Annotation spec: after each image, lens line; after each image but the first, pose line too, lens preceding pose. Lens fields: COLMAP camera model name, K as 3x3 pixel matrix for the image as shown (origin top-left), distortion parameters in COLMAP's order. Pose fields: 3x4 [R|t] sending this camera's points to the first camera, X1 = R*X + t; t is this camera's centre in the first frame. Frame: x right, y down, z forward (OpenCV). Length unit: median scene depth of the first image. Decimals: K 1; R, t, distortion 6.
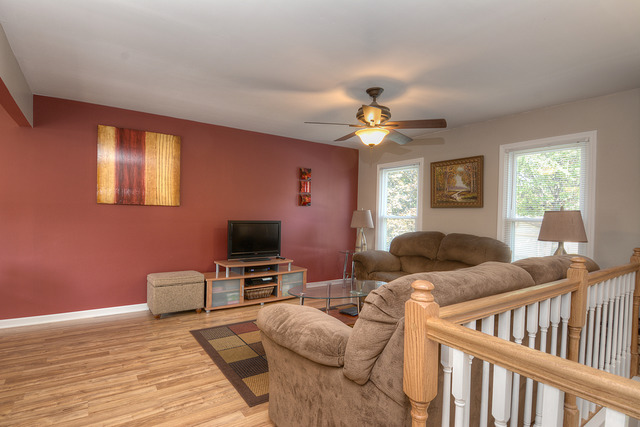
lens RADIAL K [[337.8, 0, 315.7], [0, 337.8, 217.2], [0, 0, 1]] dist [0.005495, -0.000128]
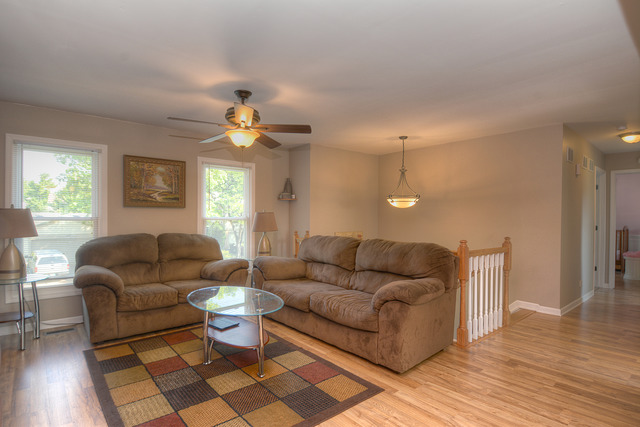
lens RADIAL K [[337.8, 0, 315.2], [0, 337.8, 212.1], [0, 0, 1]] dist [0.005495, -0.000128]
pose [[-0.105893, -0.001390, 0.994377, -0.622846], [0.006991, 0.999973, 0.002142, -0.013961], [-0.994353, 0.007179, -0.105881, 0.655656]]
